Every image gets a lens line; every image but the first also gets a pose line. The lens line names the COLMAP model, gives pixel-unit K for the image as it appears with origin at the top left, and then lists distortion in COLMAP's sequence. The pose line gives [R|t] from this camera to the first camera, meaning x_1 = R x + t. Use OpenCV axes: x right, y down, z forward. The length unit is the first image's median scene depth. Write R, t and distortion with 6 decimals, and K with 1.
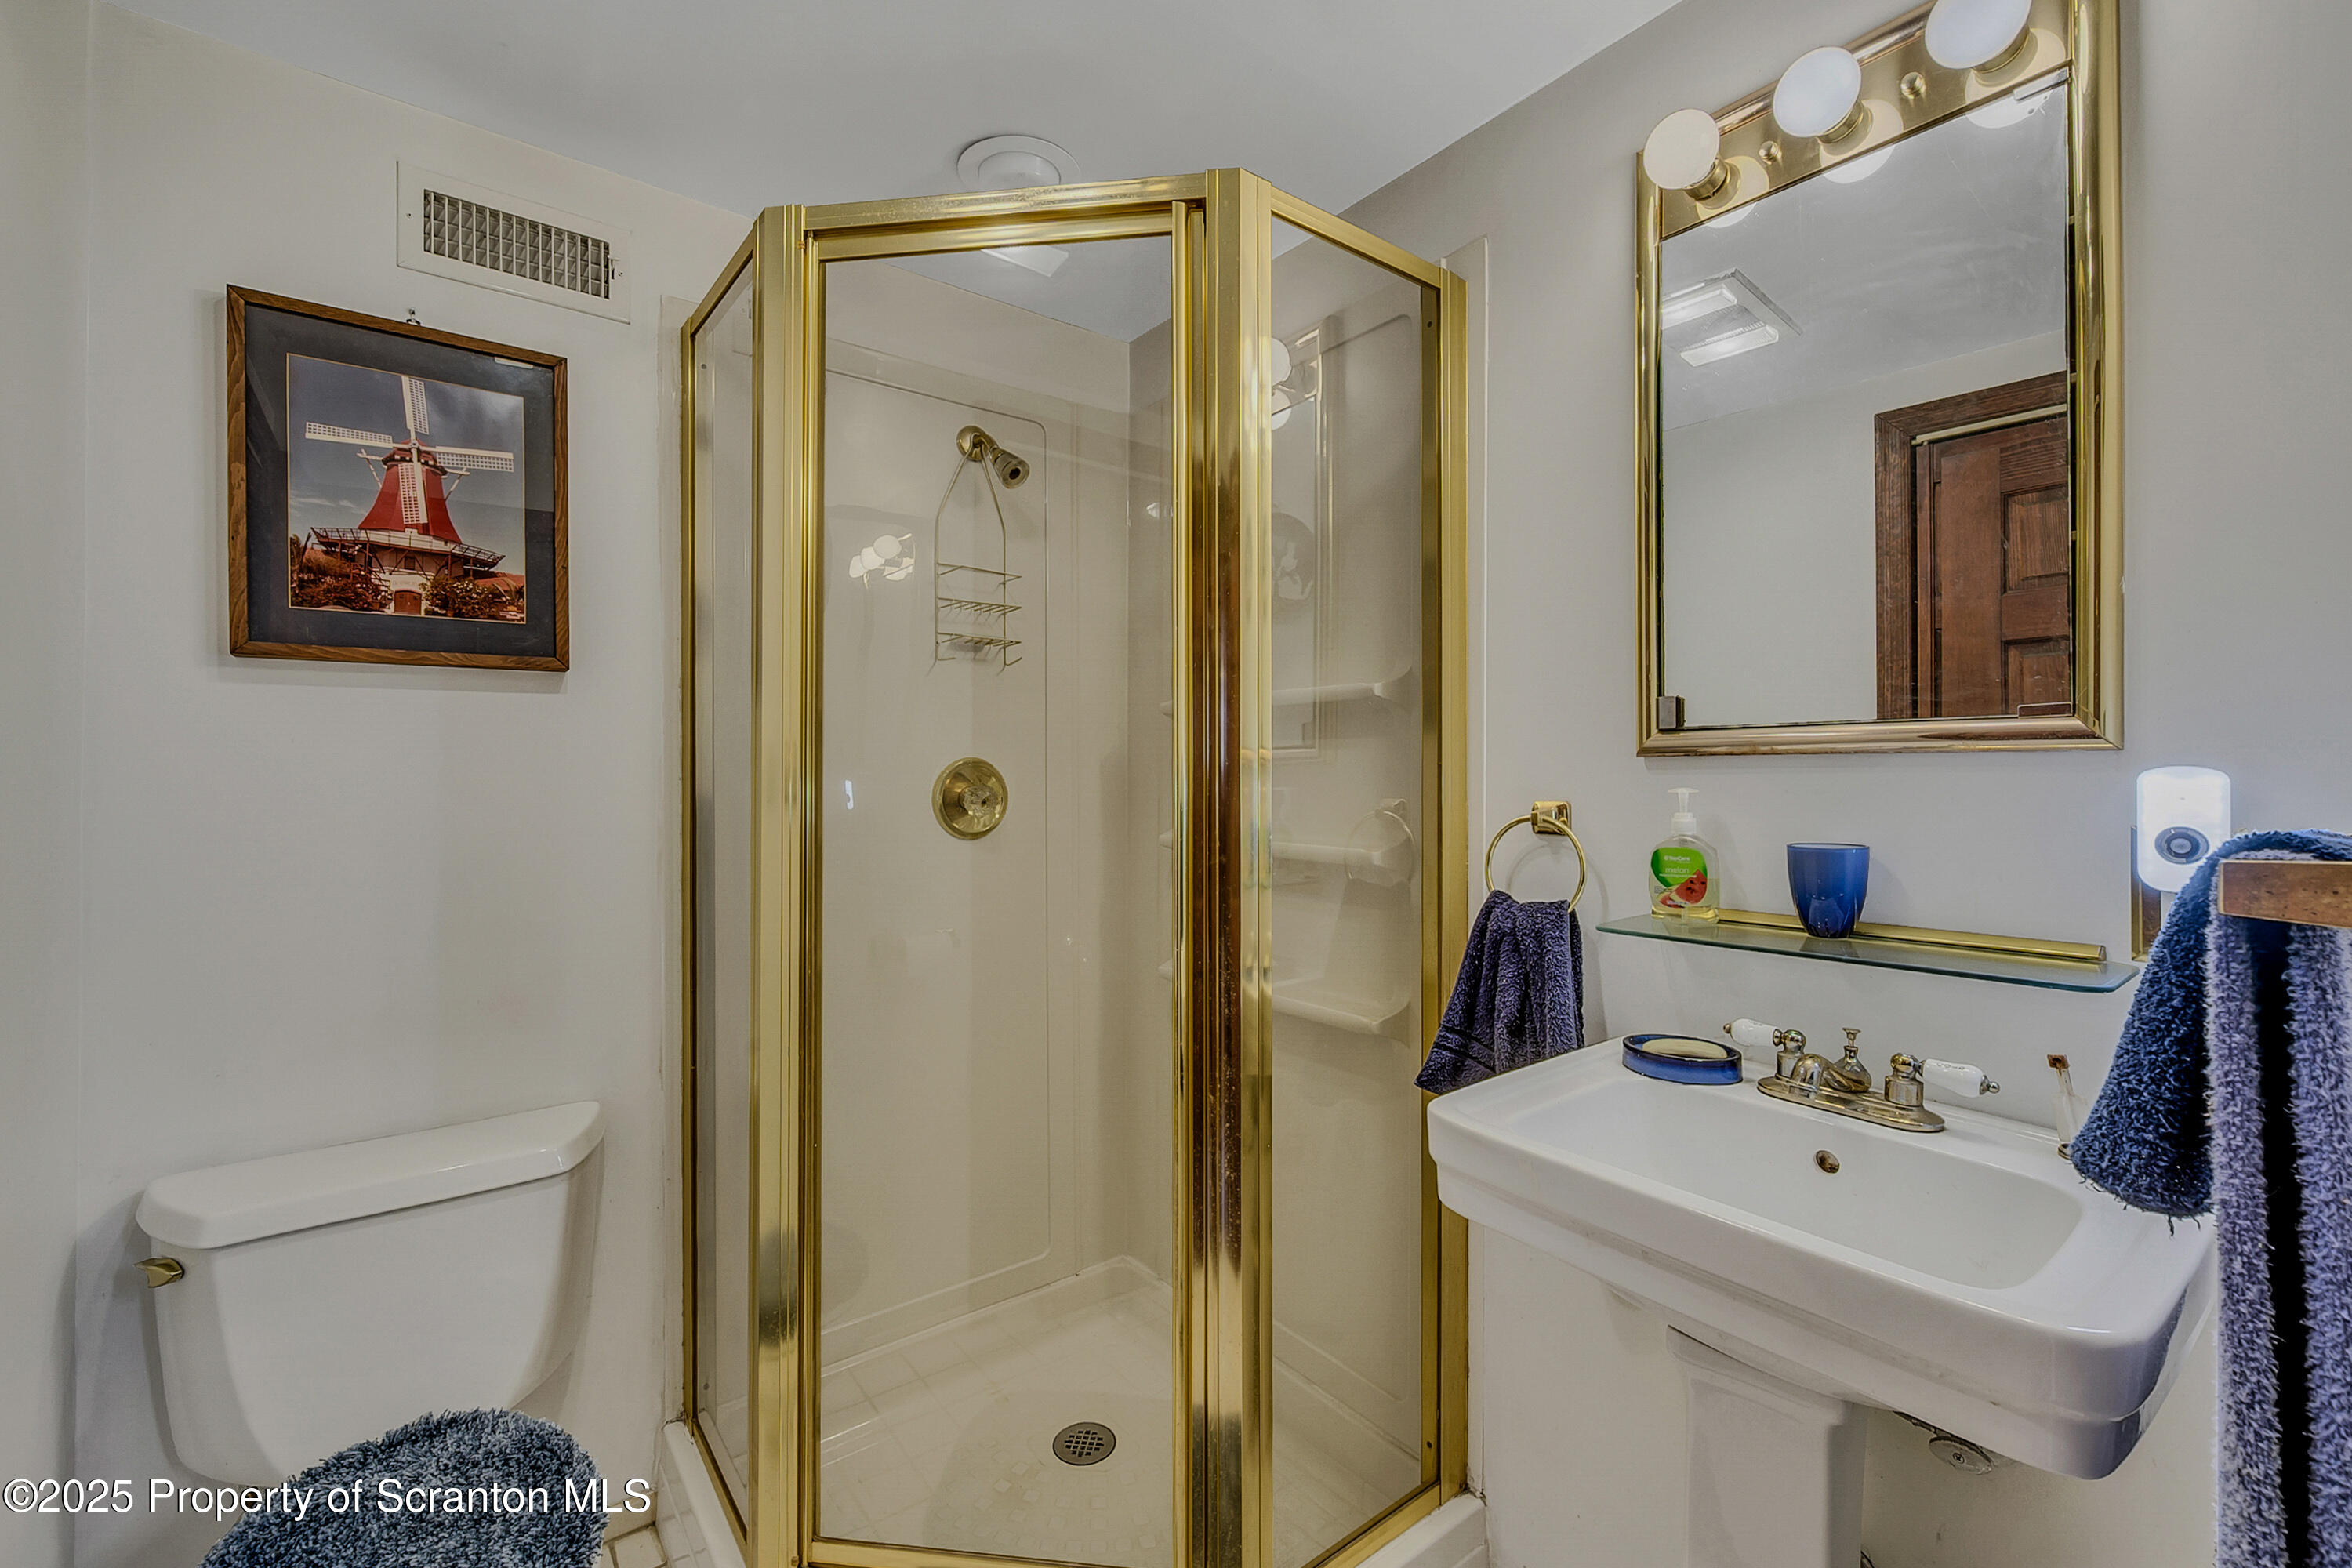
lens RADIAL K [[988.7, 0, 1176.0], [0, 988.7, 784.0], [0, 0, 1]] dist [-0.000702, 0.000339]
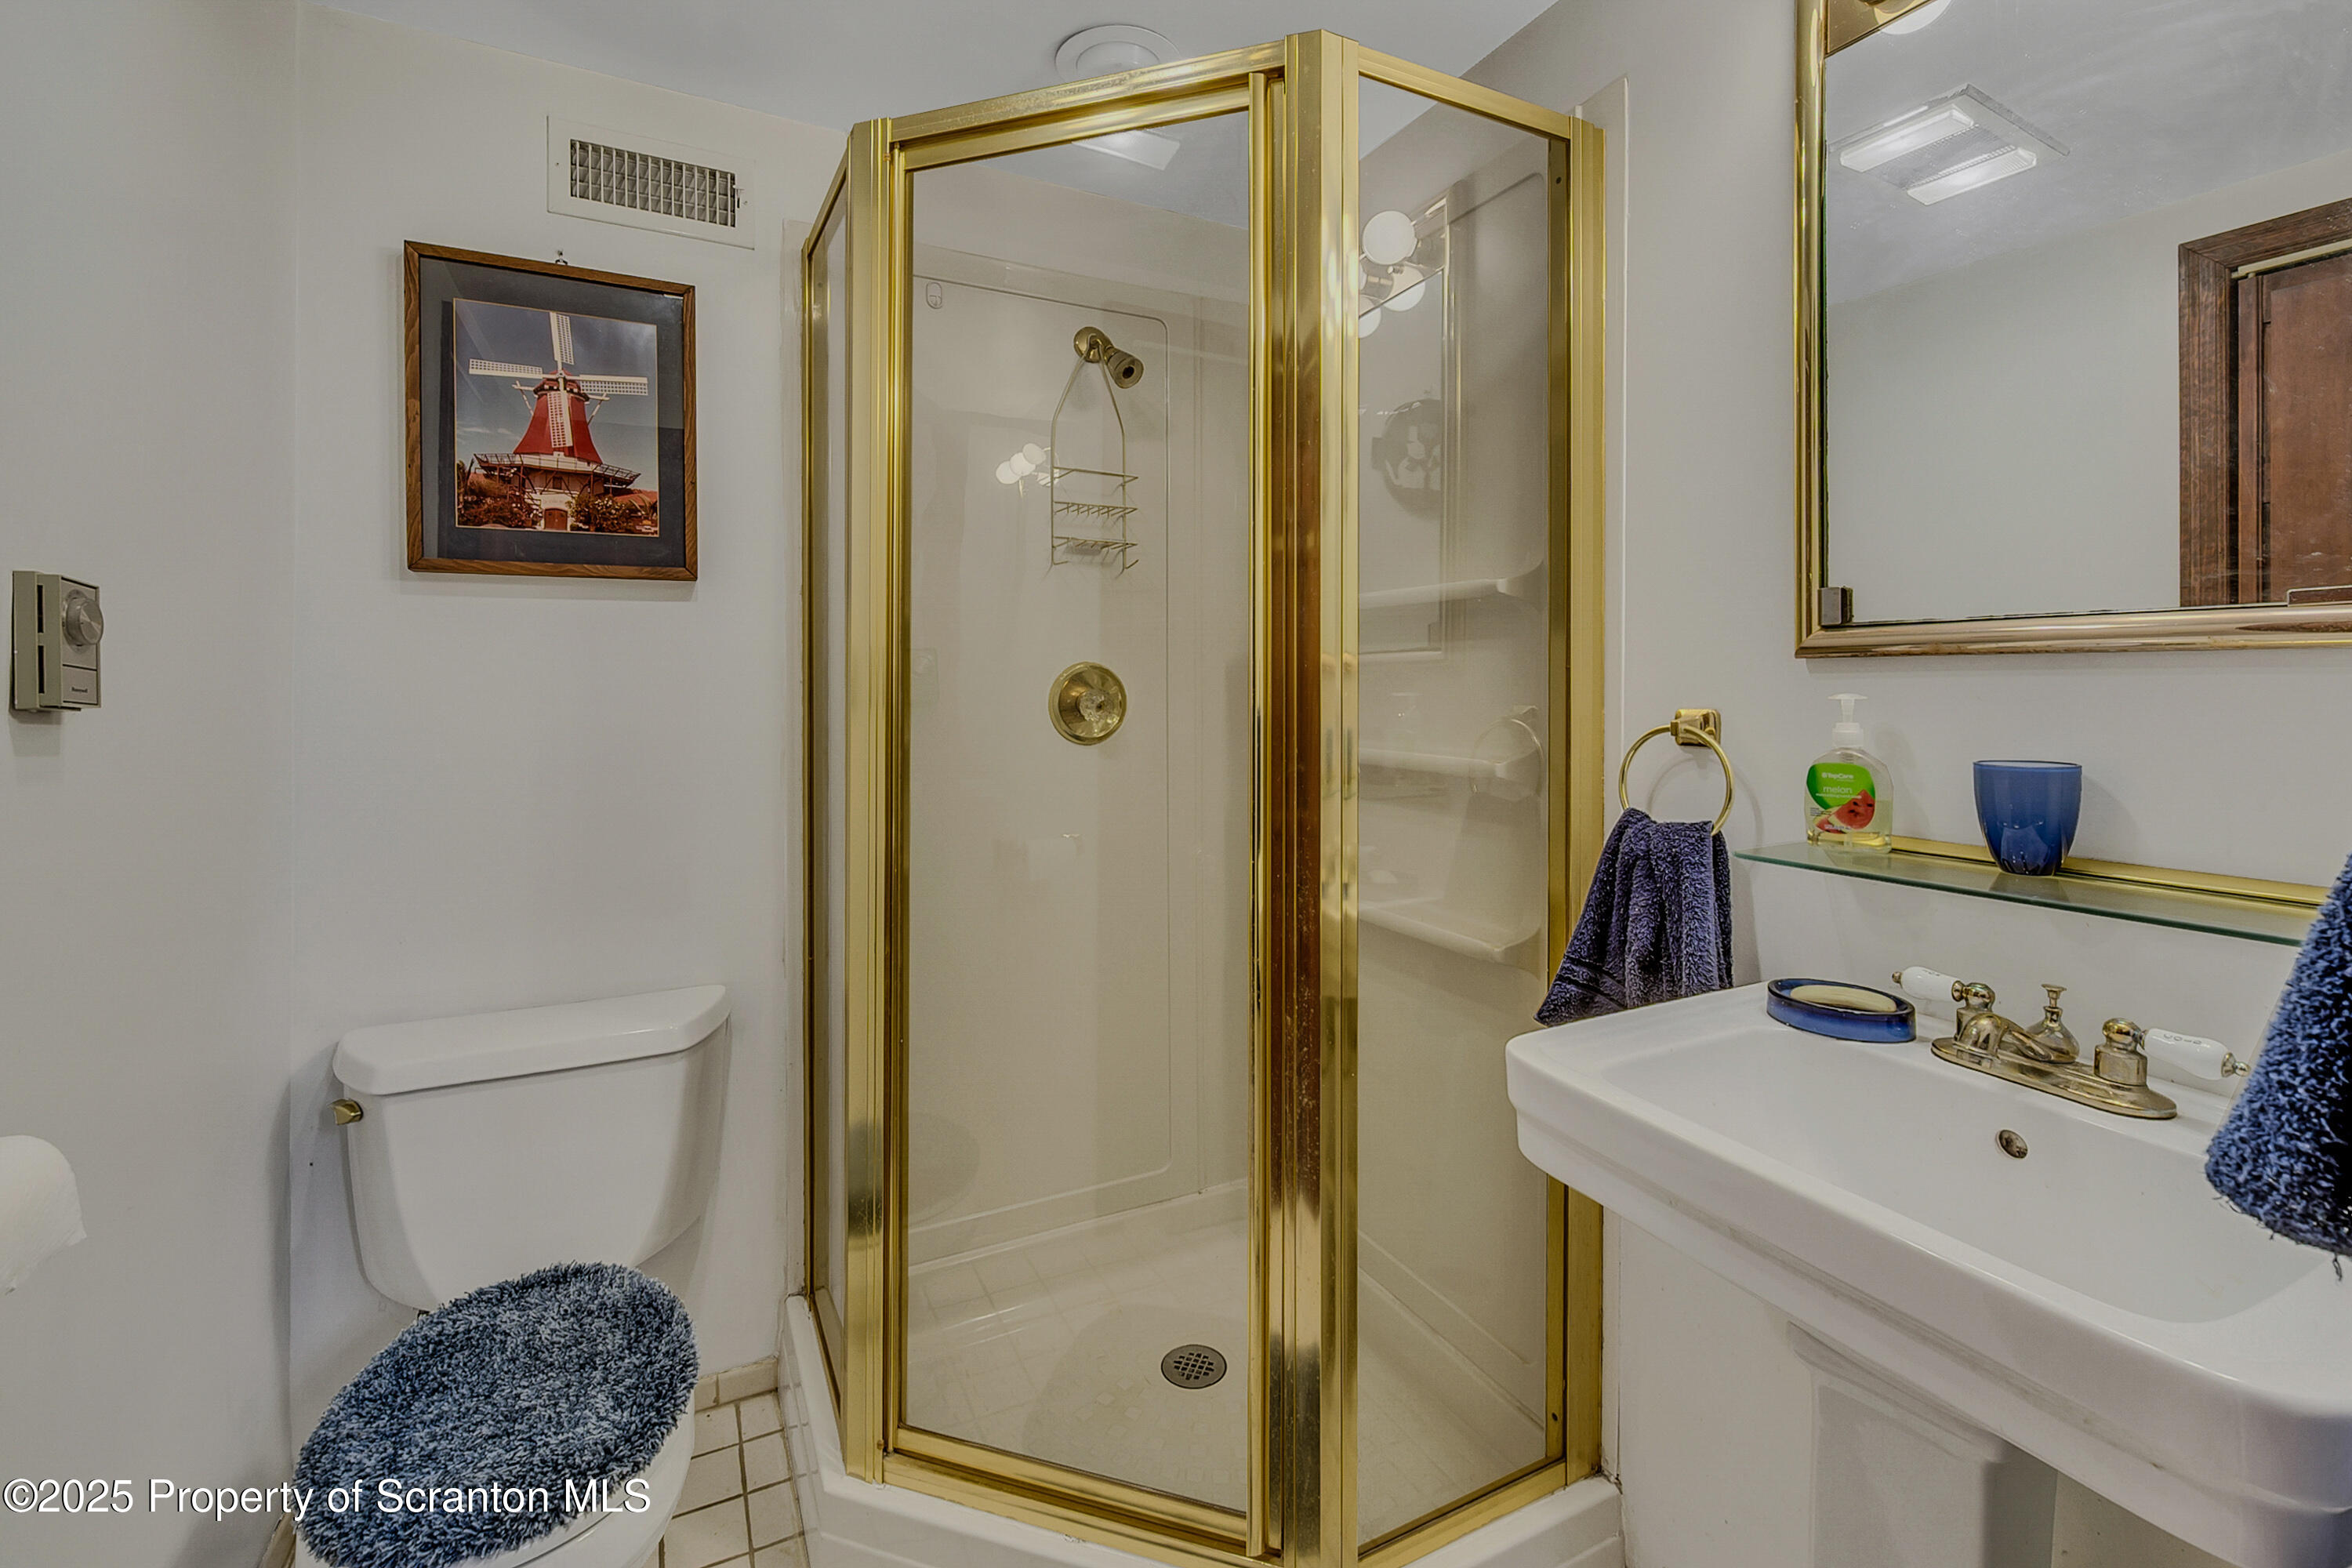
lens RADIAL K [[1012.5, 0, 1173.5], [0, 1012.5, 695.3], [0, 0, 1]] dist [-0.000840, -0.000016]
pose [[0.982072, 0.004290, -0.188457, 0.105503], [-0.003634, 0.999986, 0.003826, 0.004089], [0.188470, -0.003073, 0.982074, 0.028759]]
